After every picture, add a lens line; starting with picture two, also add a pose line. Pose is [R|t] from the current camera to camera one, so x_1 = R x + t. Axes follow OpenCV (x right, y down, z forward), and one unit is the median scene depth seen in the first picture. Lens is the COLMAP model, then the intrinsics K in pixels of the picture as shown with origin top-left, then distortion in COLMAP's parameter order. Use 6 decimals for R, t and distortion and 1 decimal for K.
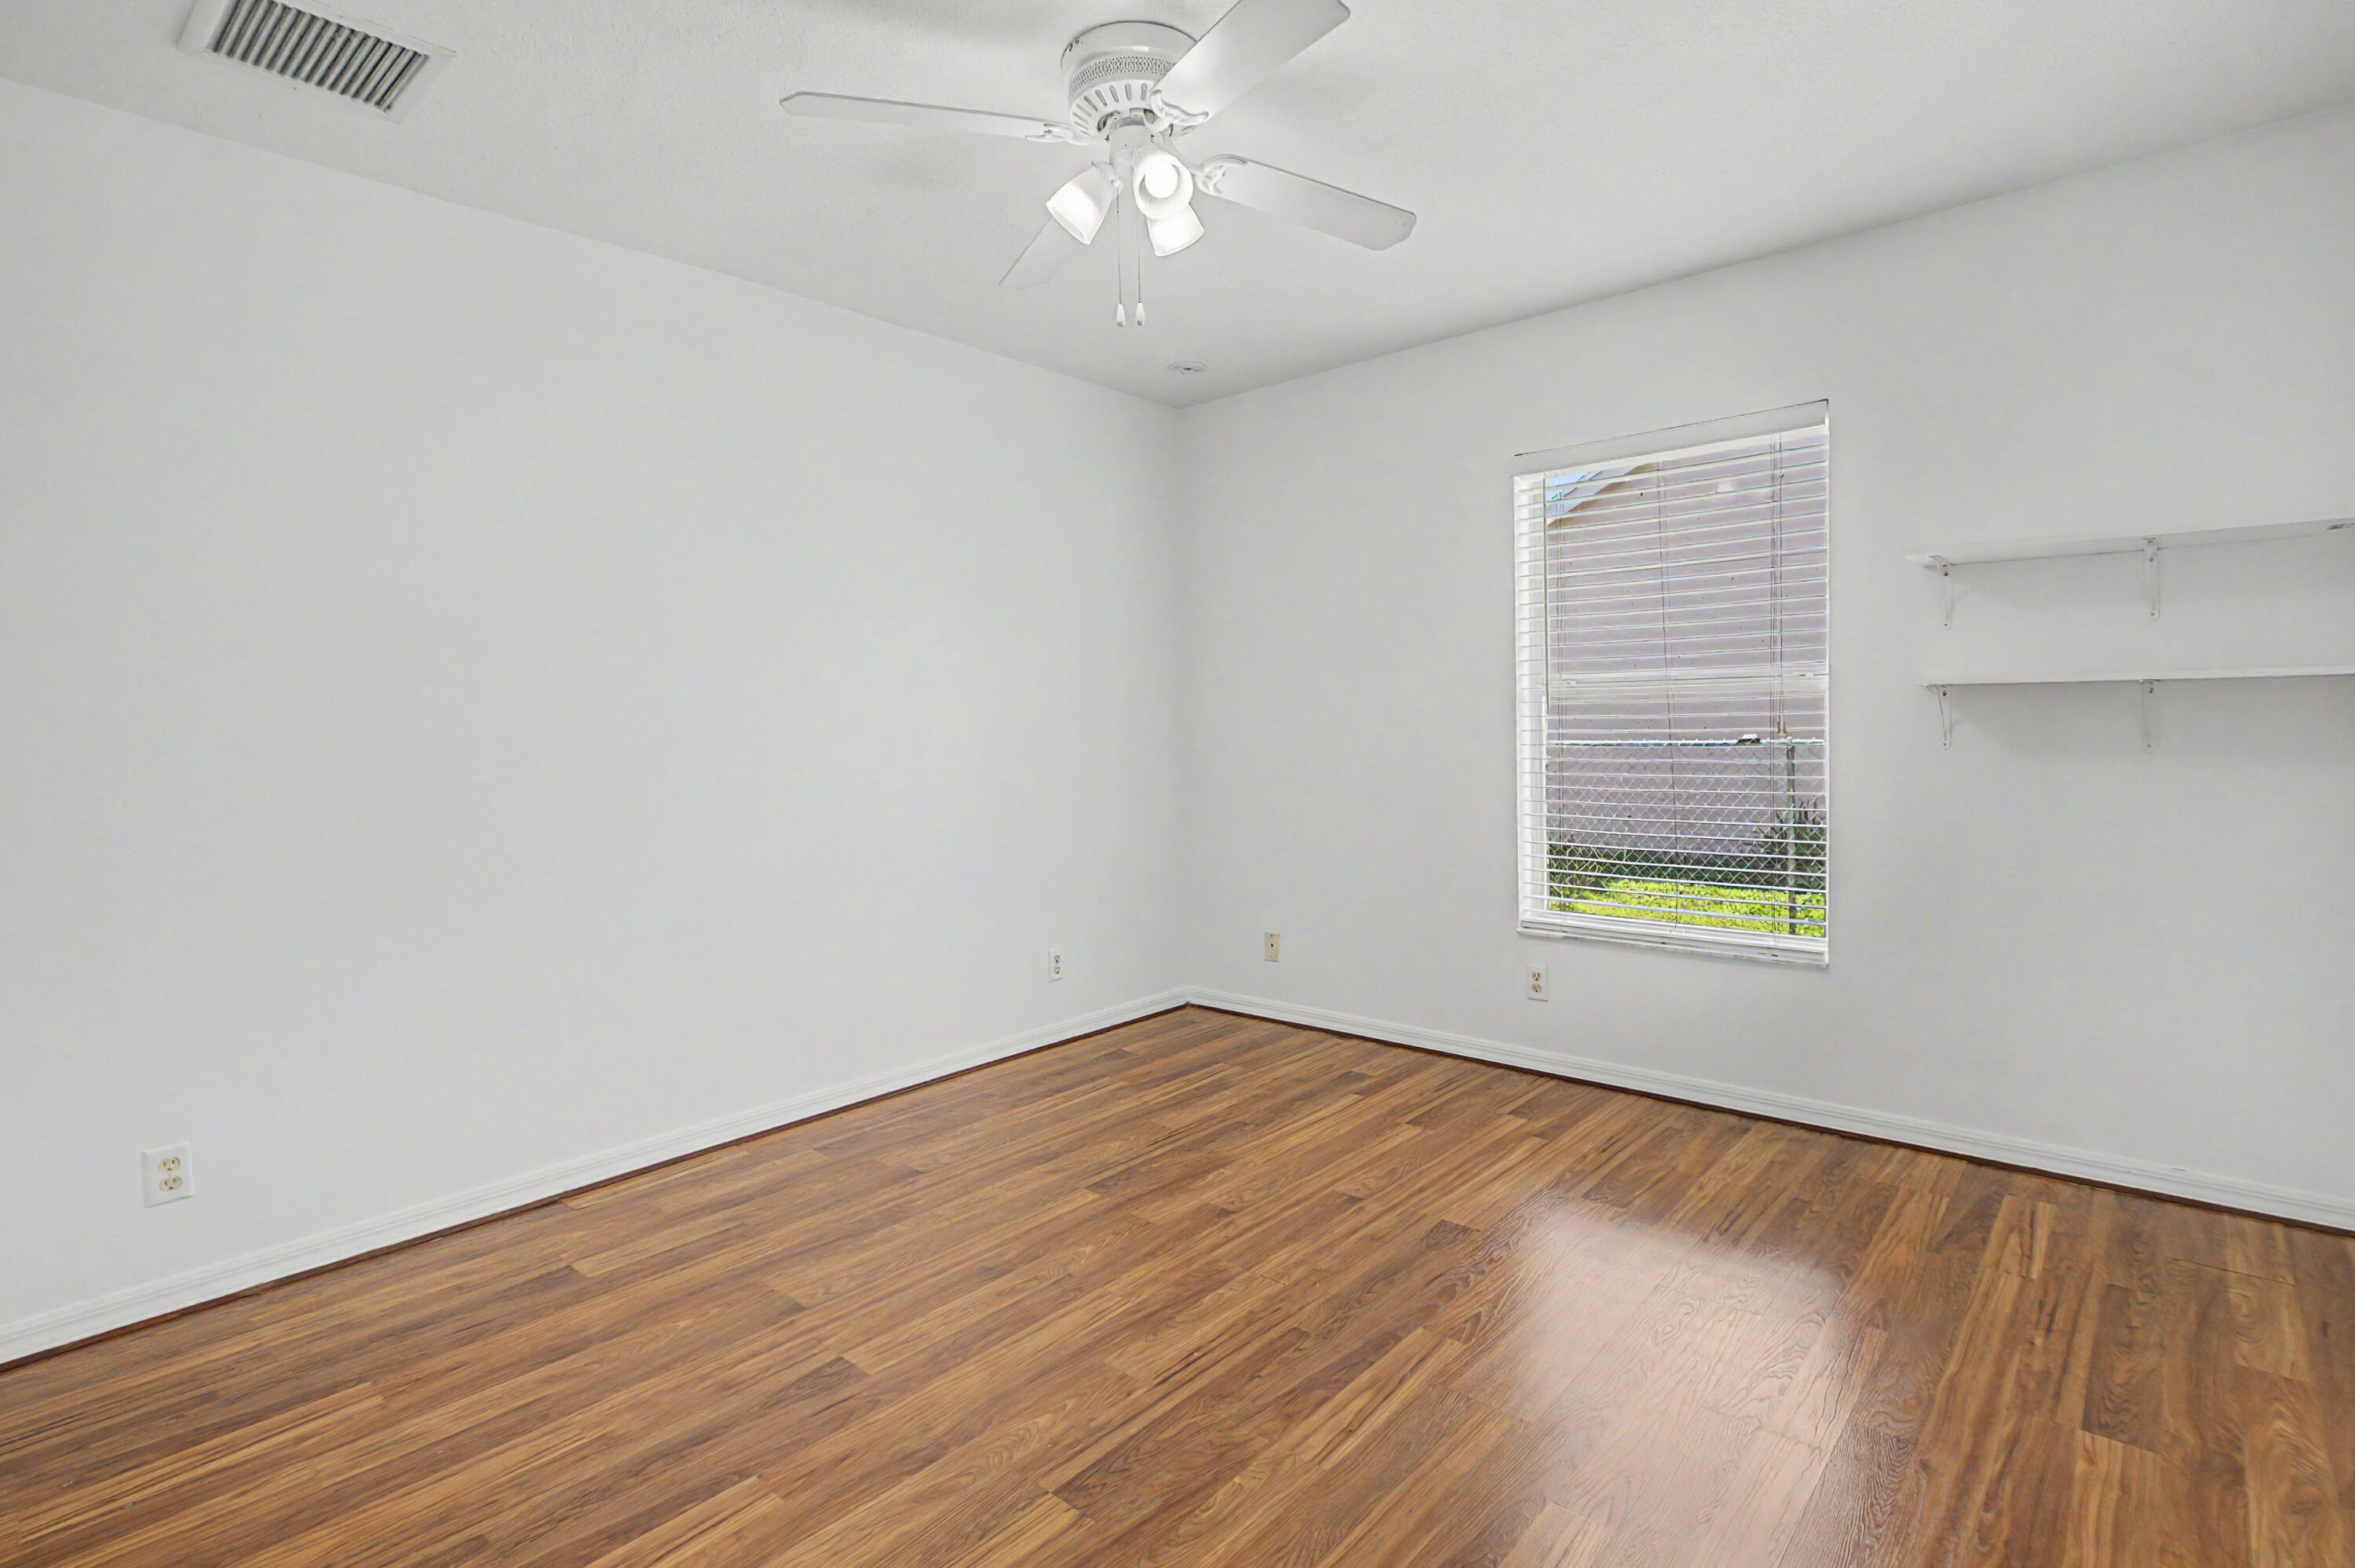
lens RADIAL K [[1091.1, 0, 1176.2], [0, 1091.1, 791.0], [0, 0, 1]] dist [0.000892, -0.000181]
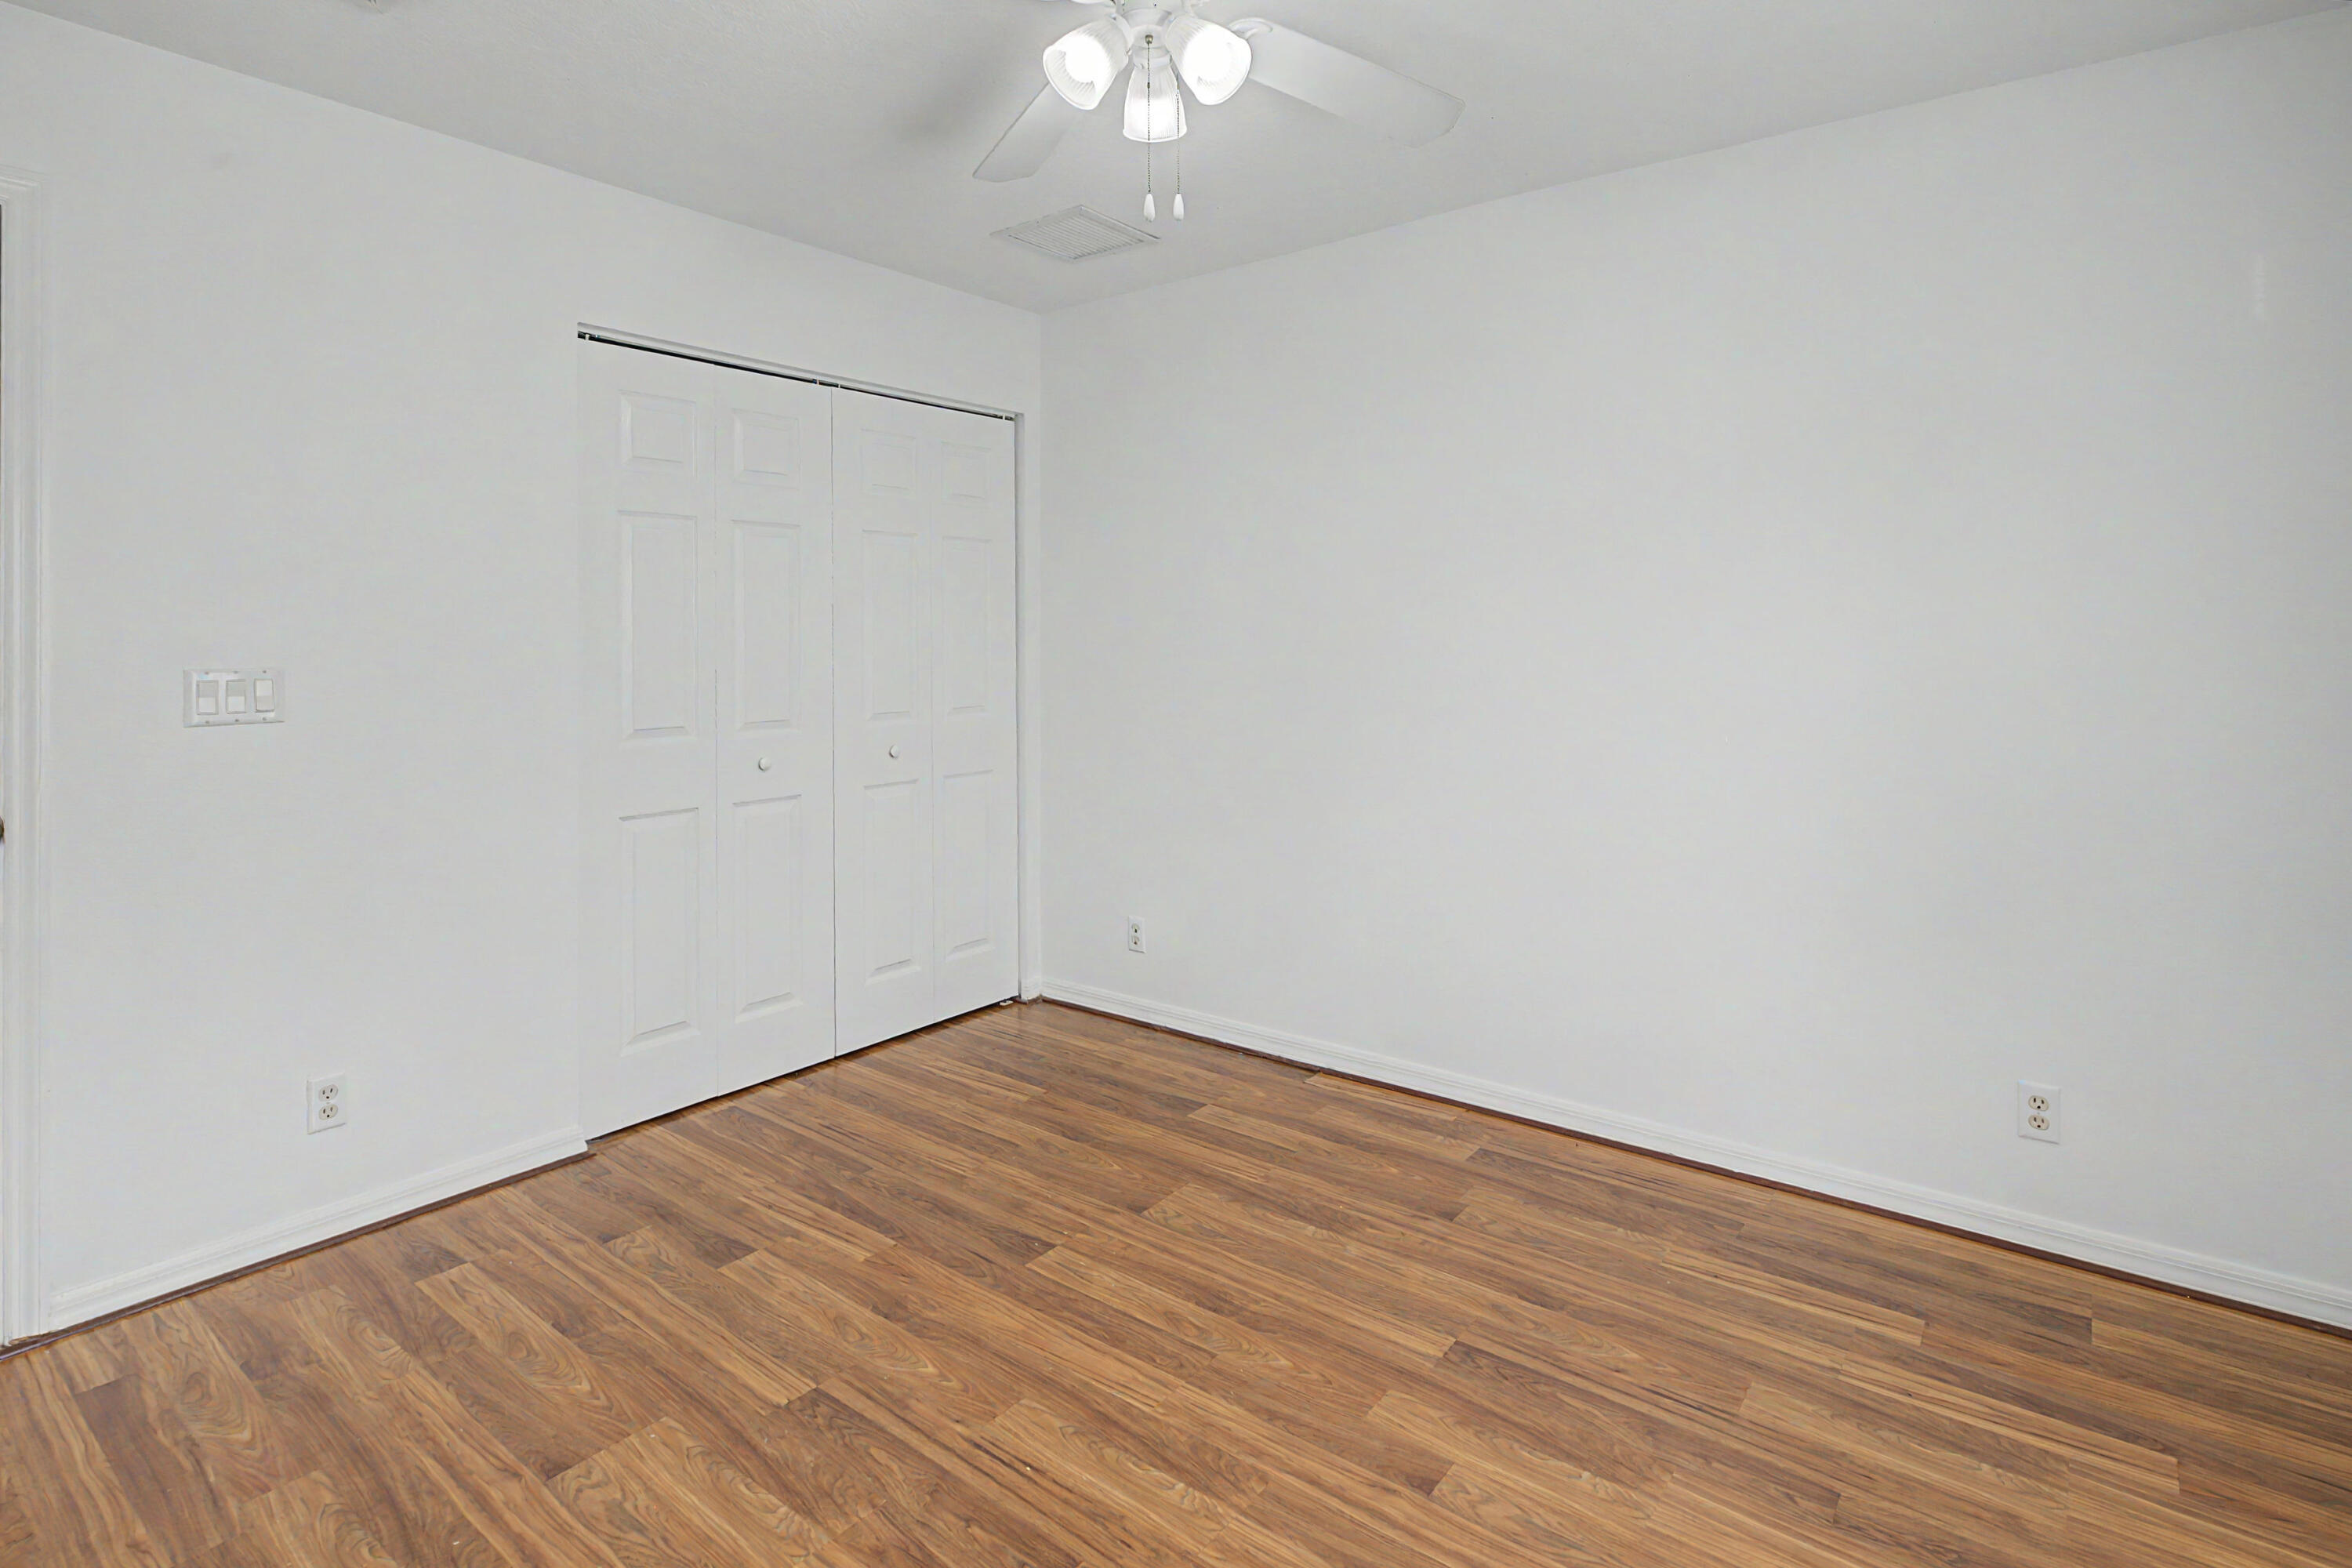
lens RADIAL K [[1200.5, 0, 1174.1], [0, 1200.5, 775.7], [0, 0, 1]] dist [0.005242, -0.000037]
pose [[0.071406, 0.130994, -0.988808, 0.710229], [-0.062186, 0.989995, 0.126660, -0.086940], [0.995507, 0.052446, 0.078837, 0.869046]]
